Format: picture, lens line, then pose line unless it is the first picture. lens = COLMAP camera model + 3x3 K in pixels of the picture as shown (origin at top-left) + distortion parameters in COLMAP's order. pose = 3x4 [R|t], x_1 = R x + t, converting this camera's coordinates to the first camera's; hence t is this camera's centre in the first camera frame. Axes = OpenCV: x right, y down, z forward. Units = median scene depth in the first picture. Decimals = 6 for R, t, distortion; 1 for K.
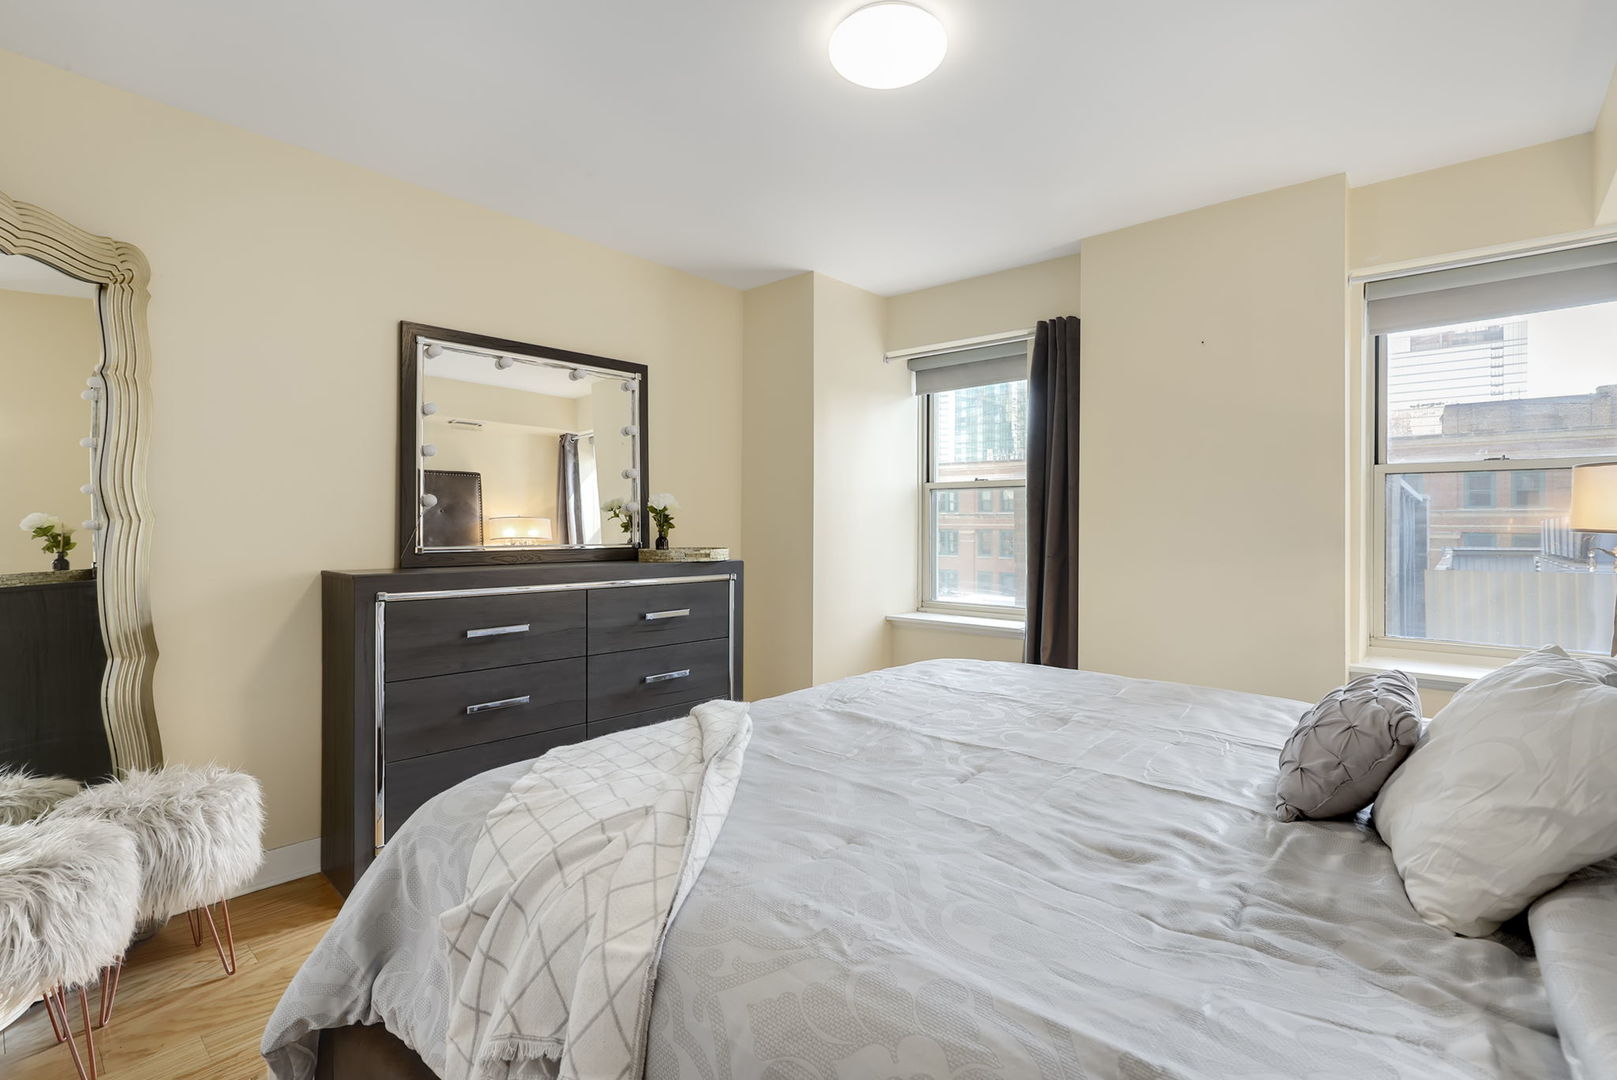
lens RADIAL K [[771.3, 0, 812.5], [0, 771.3, 523.8], [0, 0, 1]] dist [-0.018038, 0.007106]
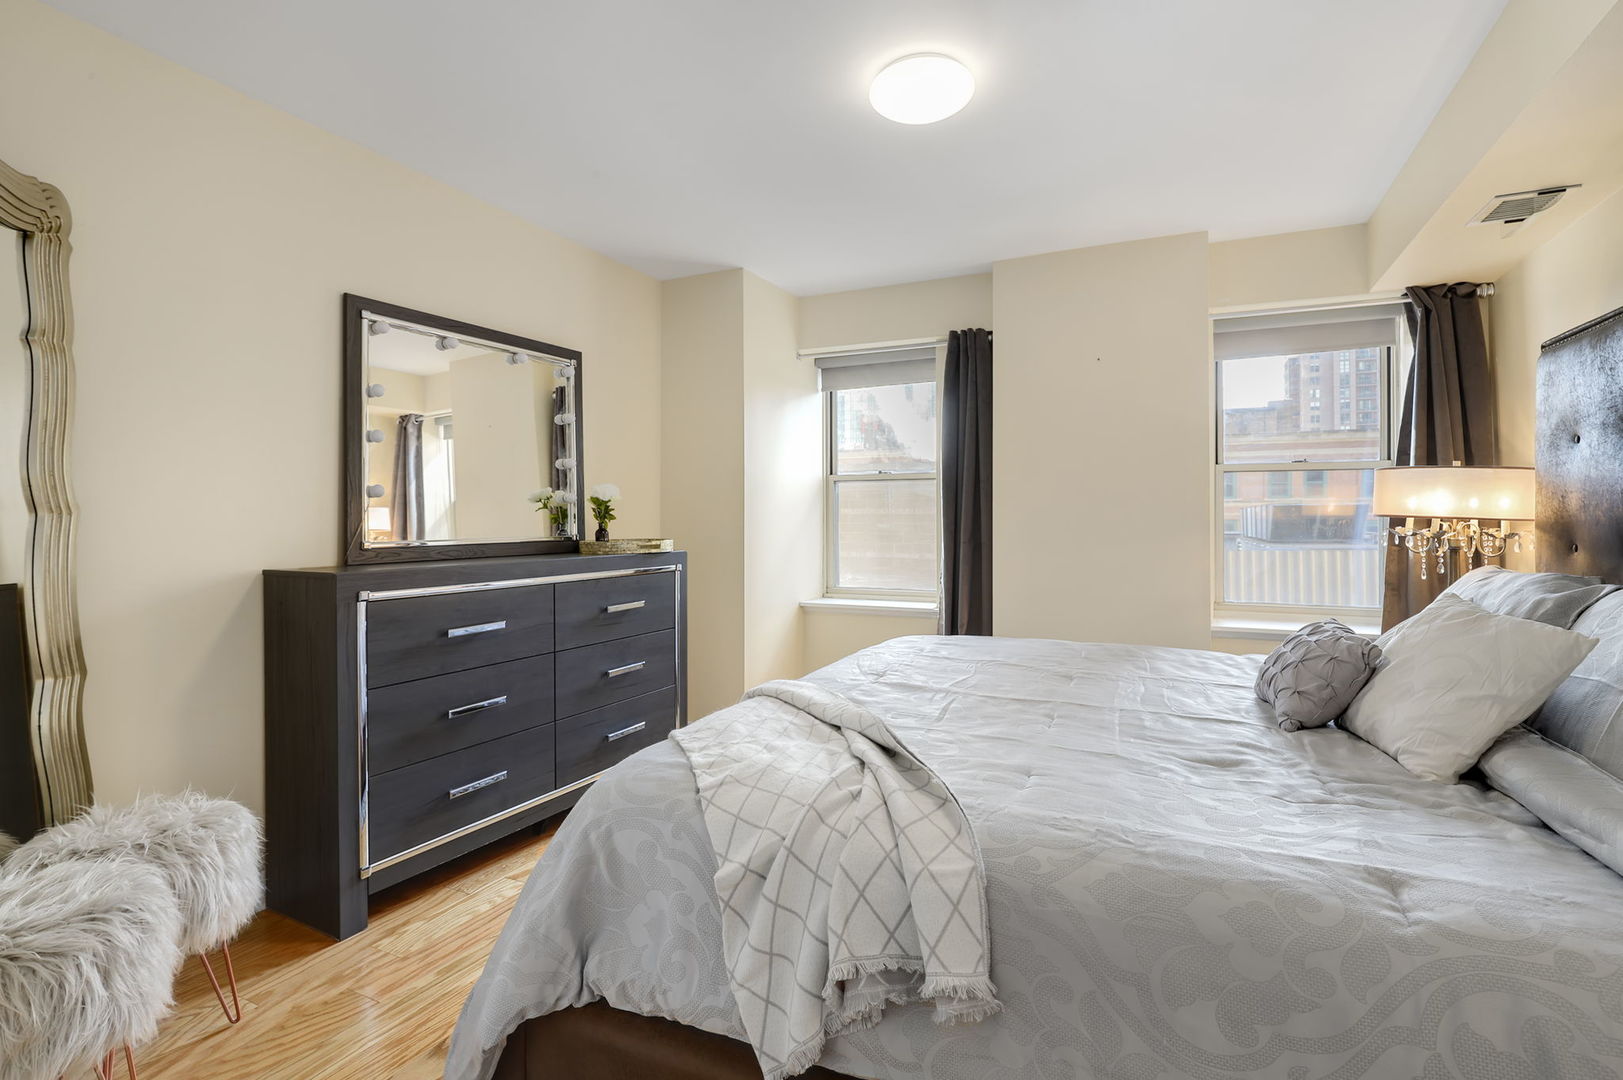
lens RADIAL K [[774.2, 0, 827.8], [0, 774.2, 518.6], [0, 0, 1]] dist [-0.018038, 0.007106]
pose [[0.960251, -0.007768, 0.279031, -0.302385], [0.005811, 0.999952, 0.007840, -0.001927], [-0.279078, -0.005907, 0.960250, -0.043522]]
